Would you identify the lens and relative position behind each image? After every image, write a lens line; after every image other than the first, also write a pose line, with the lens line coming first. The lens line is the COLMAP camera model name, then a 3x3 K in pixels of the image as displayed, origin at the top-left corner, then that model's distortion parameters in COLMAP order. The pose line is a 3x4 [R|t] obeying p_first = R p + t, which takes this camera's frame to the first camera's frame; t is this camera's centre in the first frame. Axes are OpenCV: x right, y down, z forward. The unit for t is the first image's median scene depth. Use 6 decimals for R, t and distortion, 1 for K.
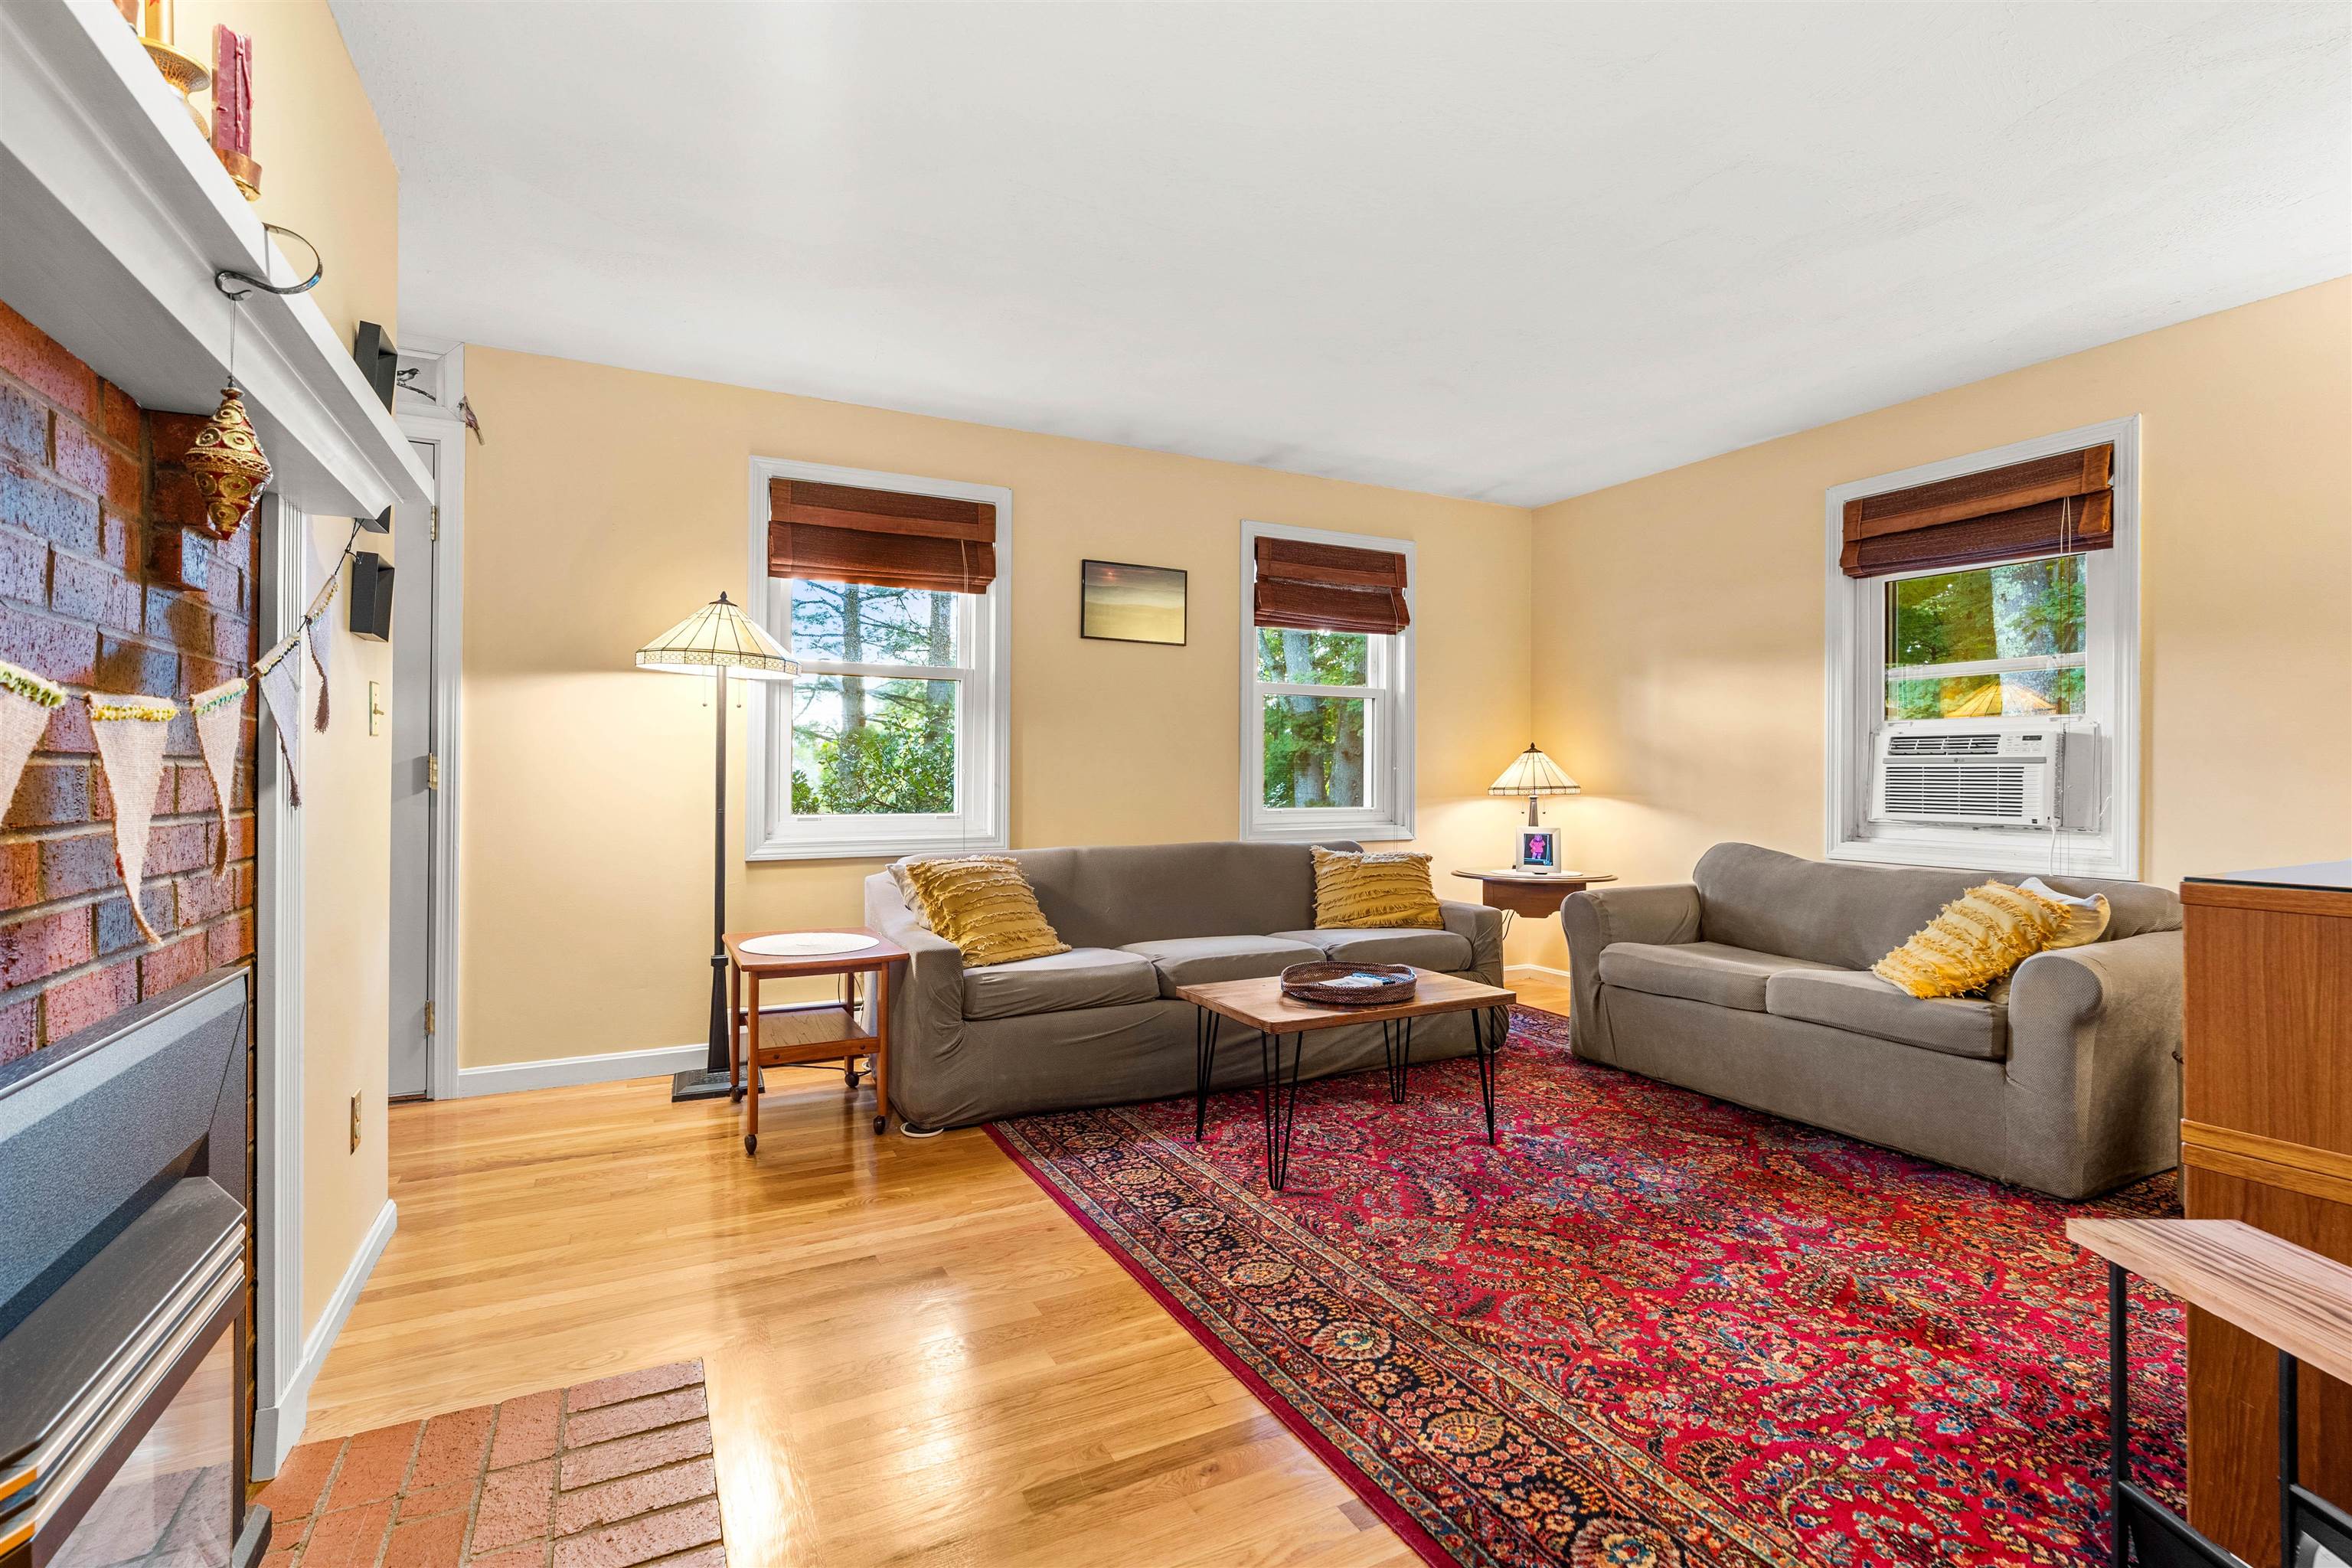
lens RADIAL K [[1064.3, 0, 1181.6], [0, 1064.3, 773.9], [0, 0, 1]] dist [-0.004579, 0.000664]
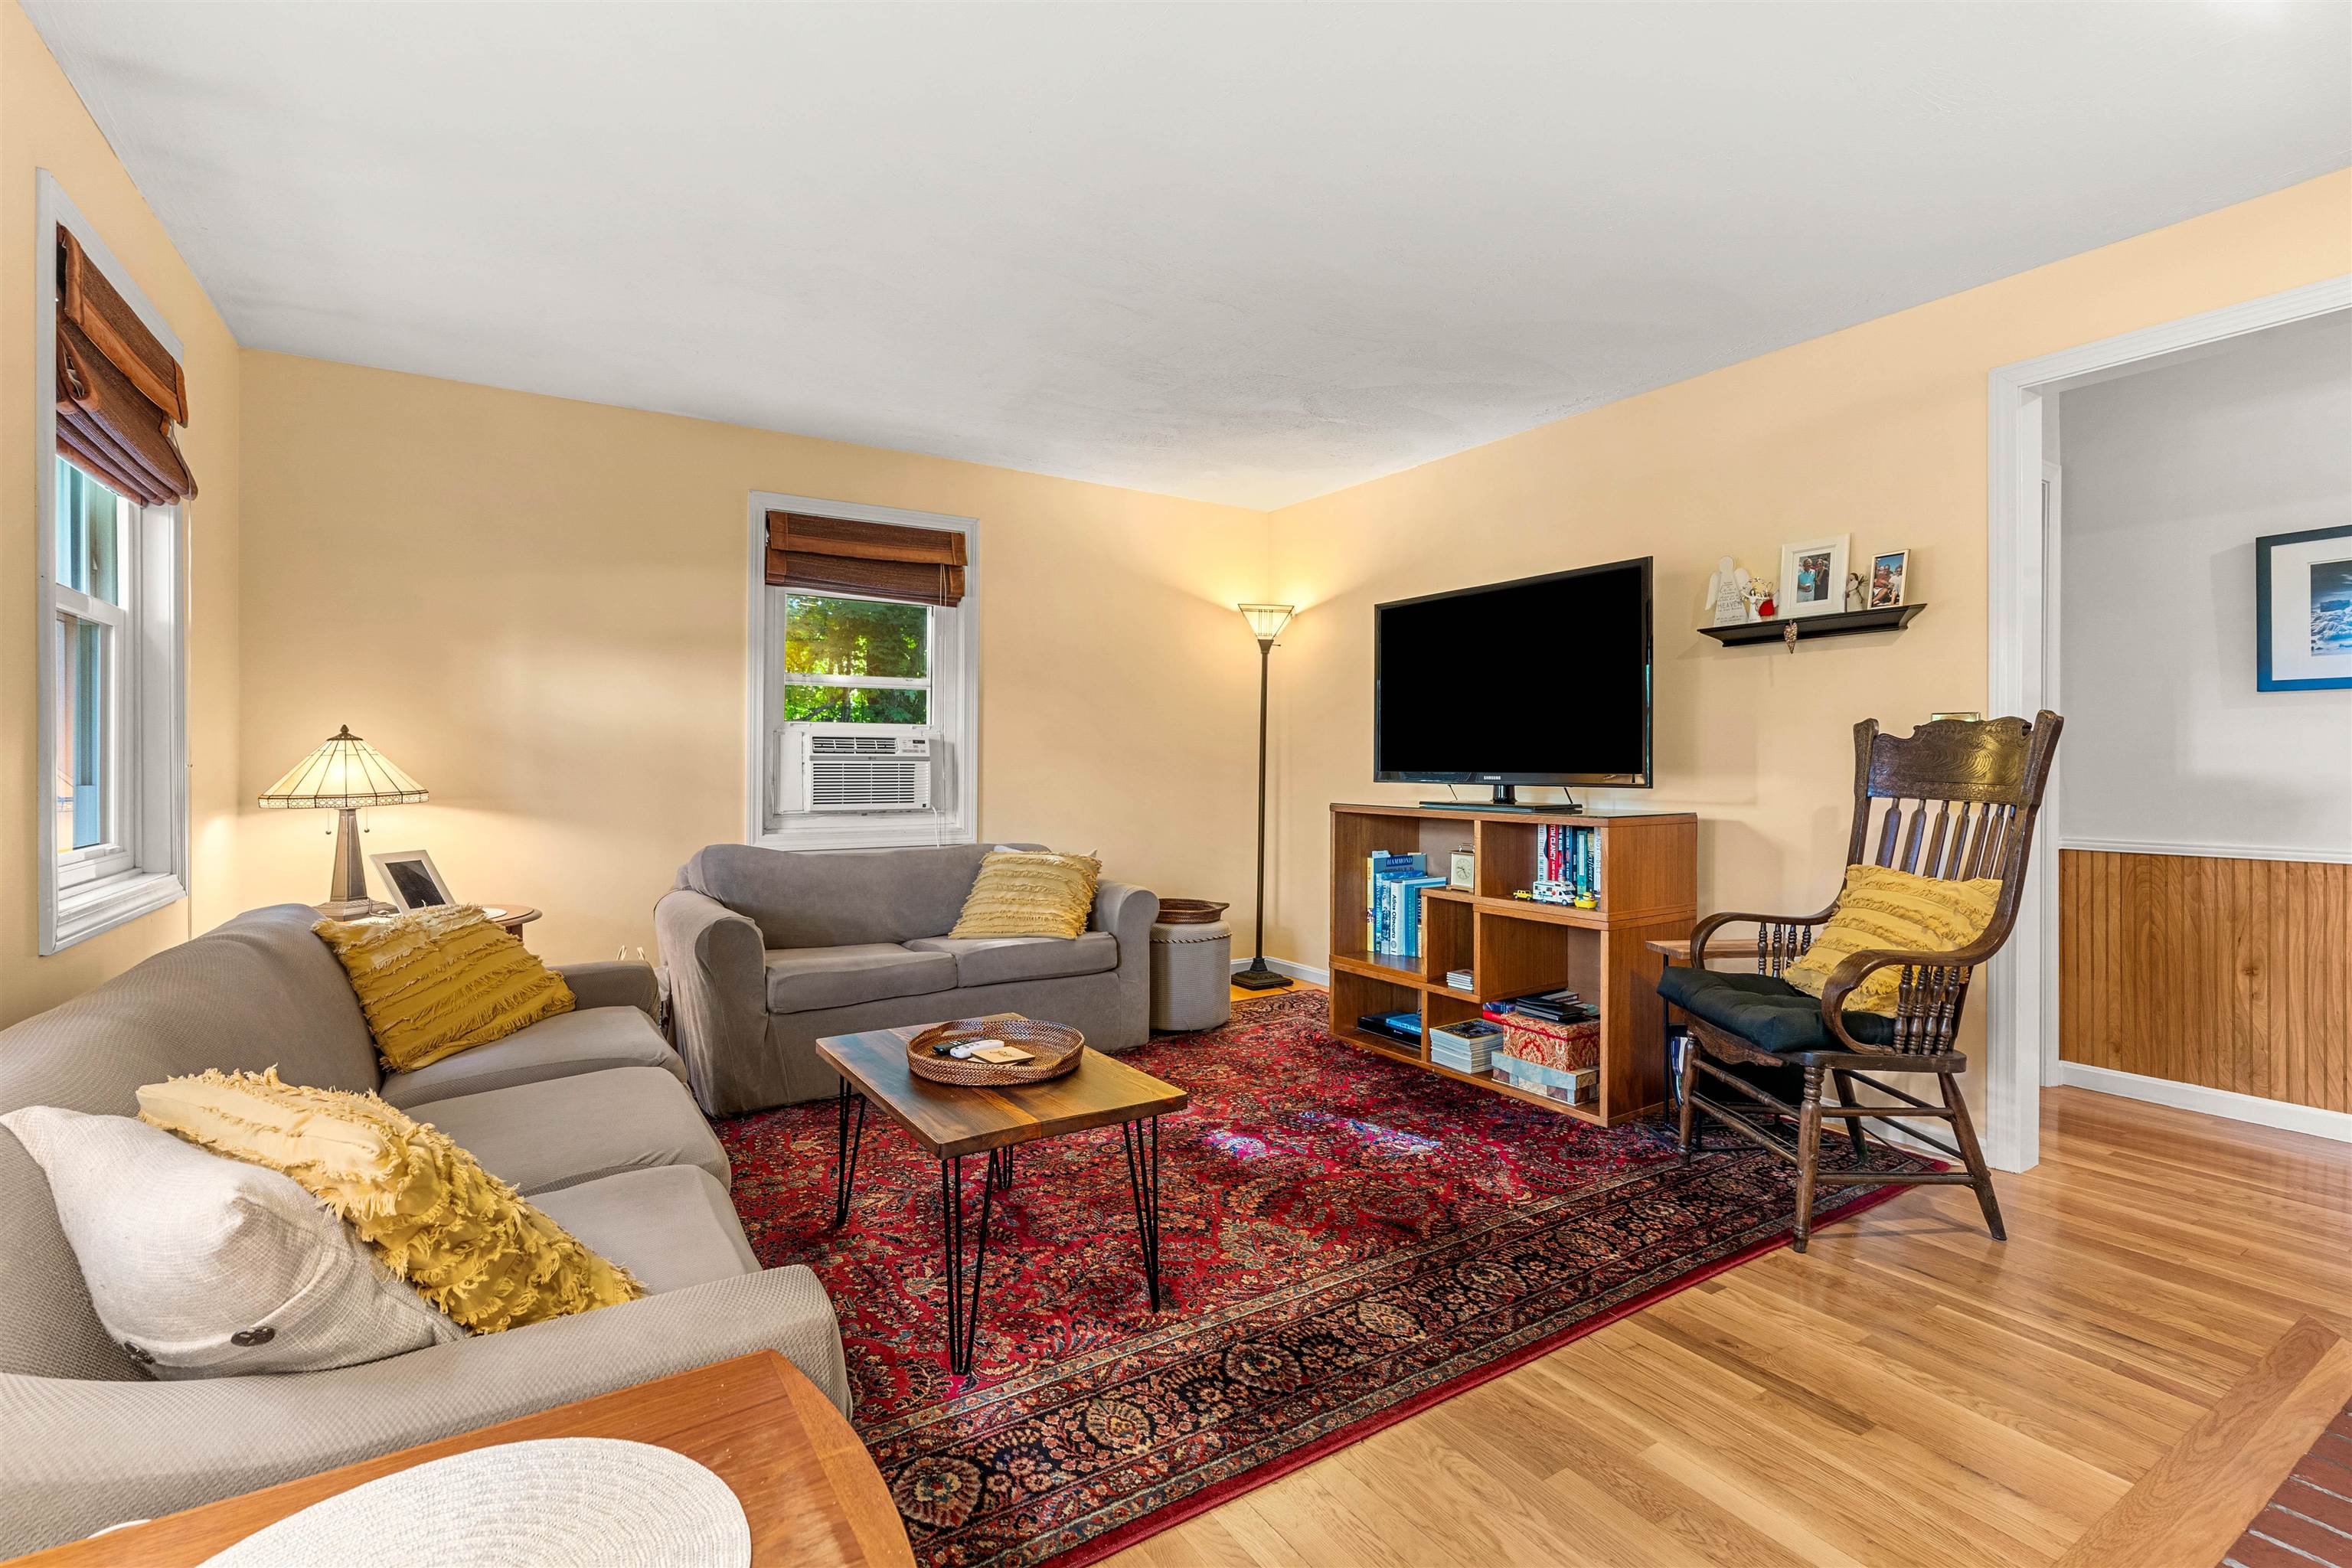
lens RADIAL K [[1064.3, 0, 1170.7], [0, 1064.3, 773.1], [0, 0, 1]] dist [-0.004579, 0.000664]
pose [[-0.083088, -0.011480, 0.996476, -0.642131], [-0.000710, 0.999934, 0.011460, -0.013389], [-0.996542, 0.000245, -0.083091, 0.981693]]
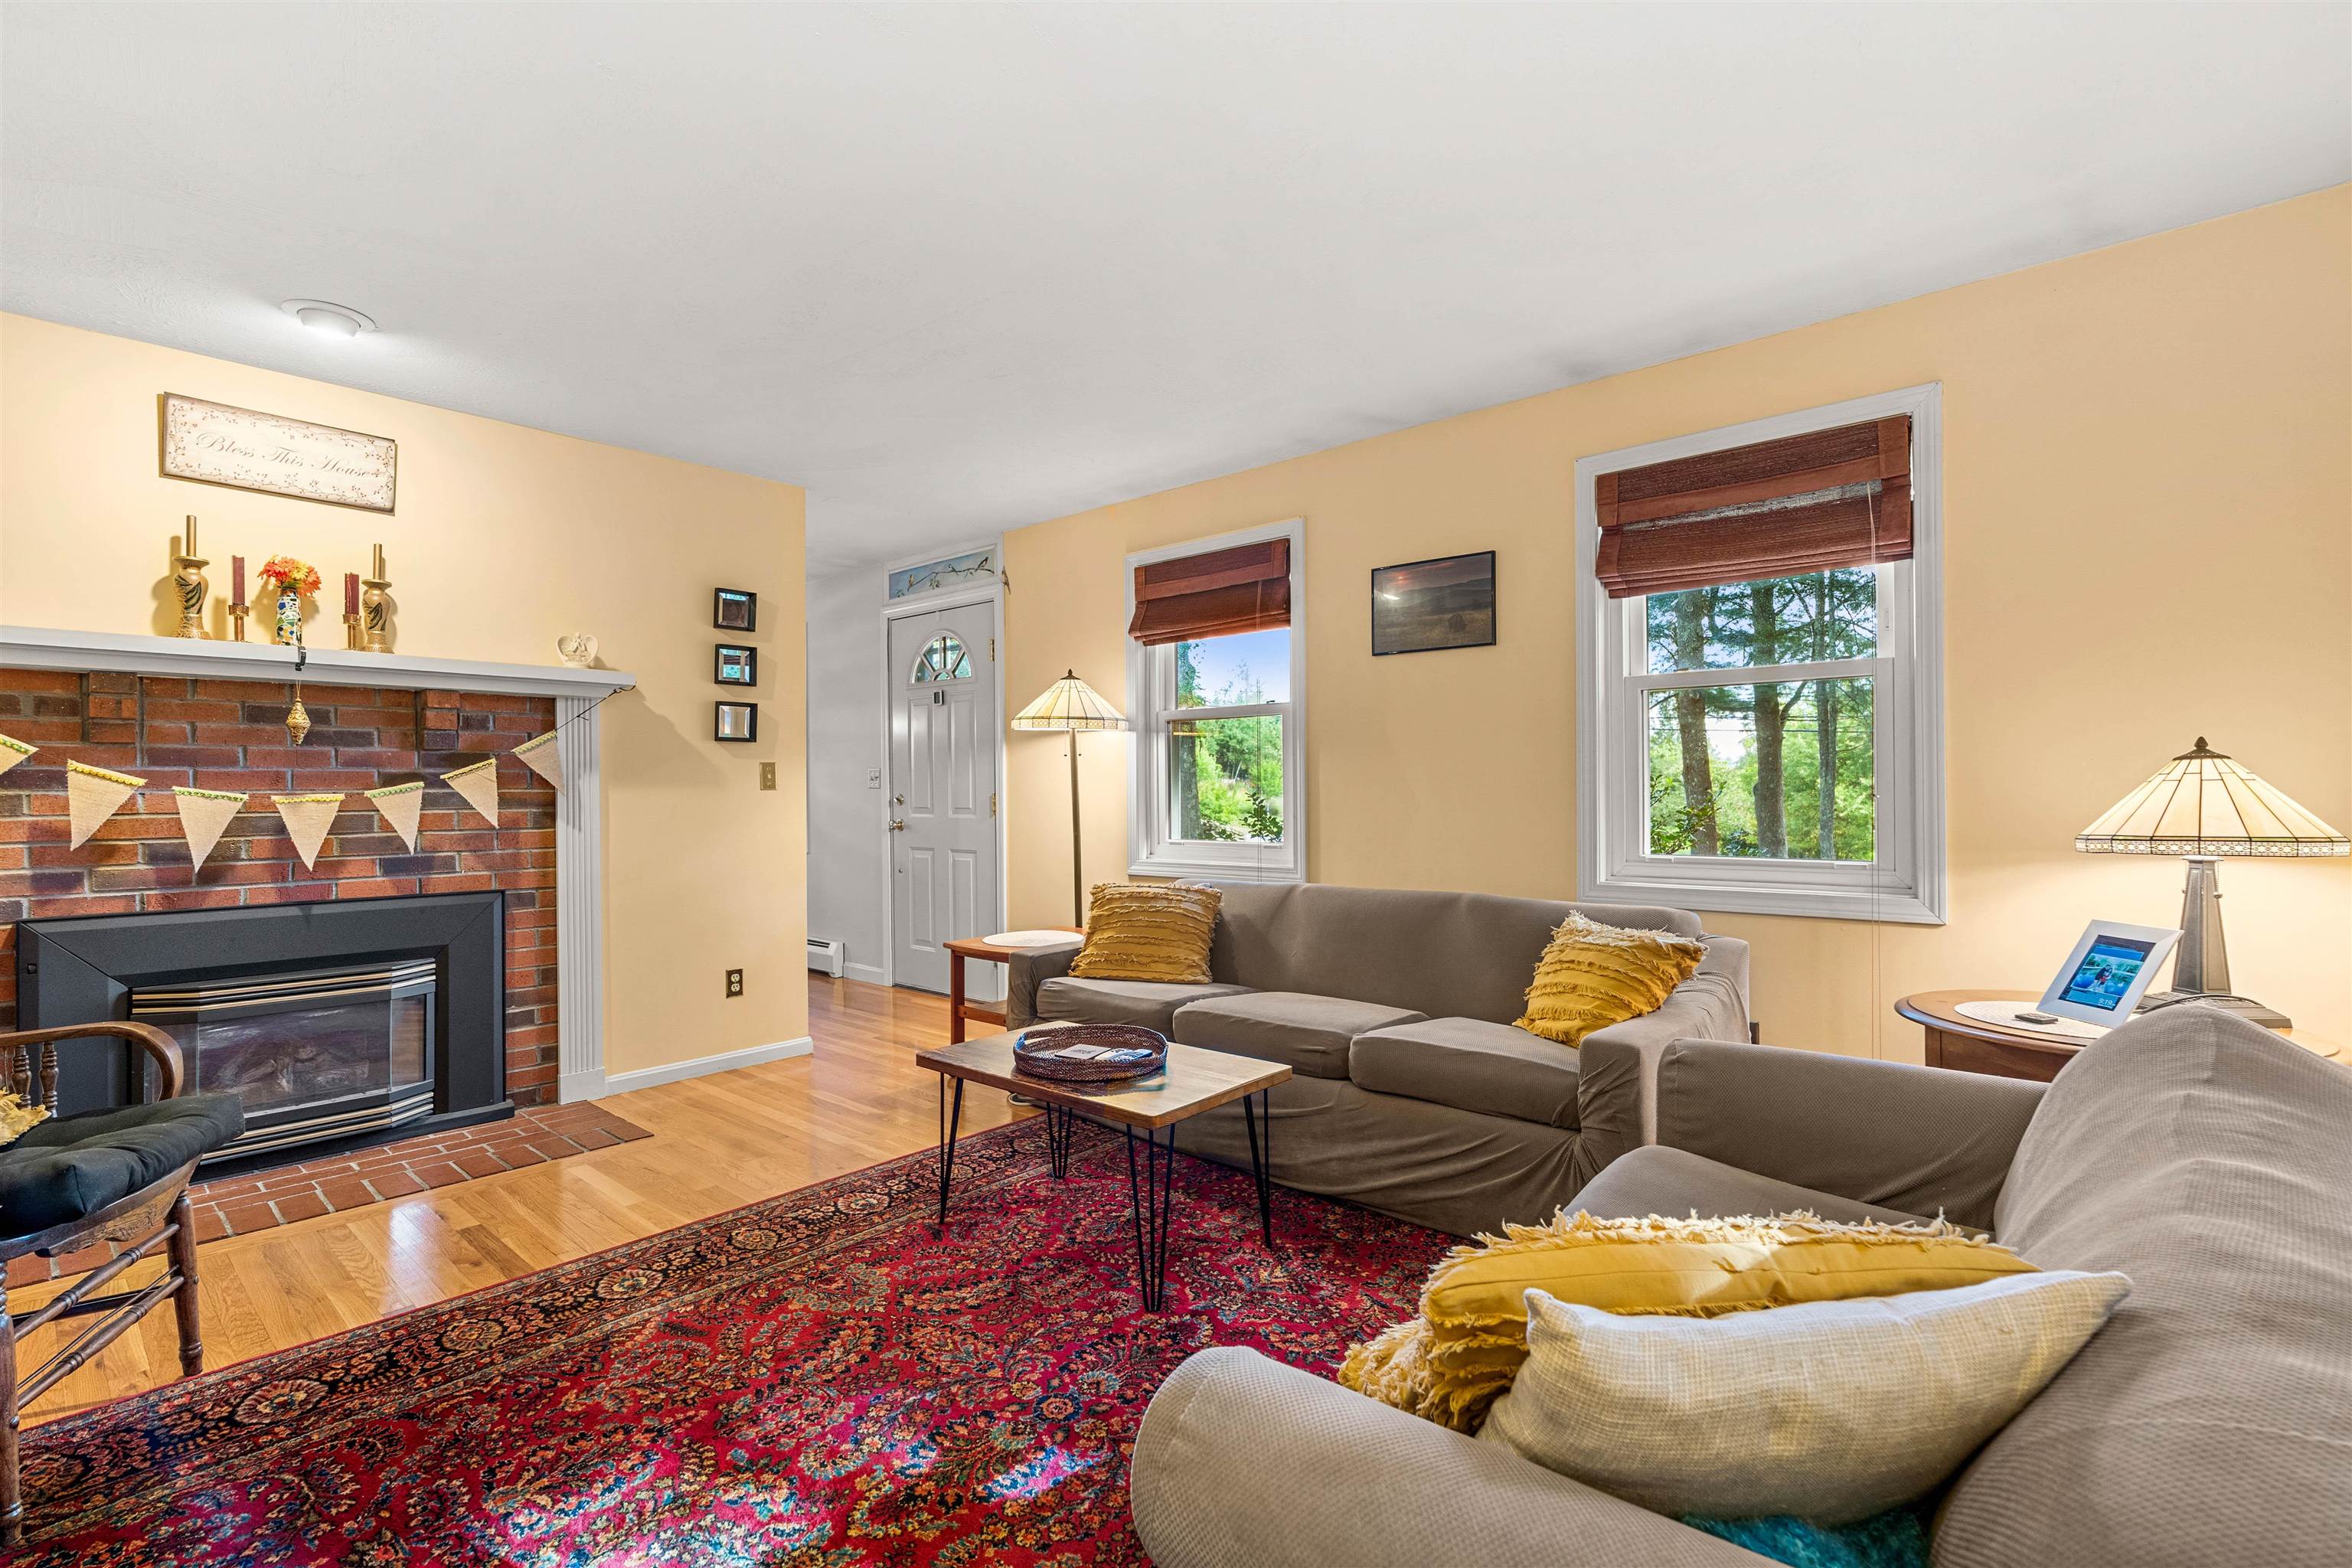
lens RADIAL K [[1064.3, 0, 1186.2], [0, 1064.3, 786.2], [0, 0, 1]] dist [-0.004579, 0.000664]
pose [[0.368674, -0.010484, -0.929500, 1.051016], [0.008499, 0.999933, -0.007907, -0.016000], [0.929520, -0.004984, 0.368738, 0.785041]]
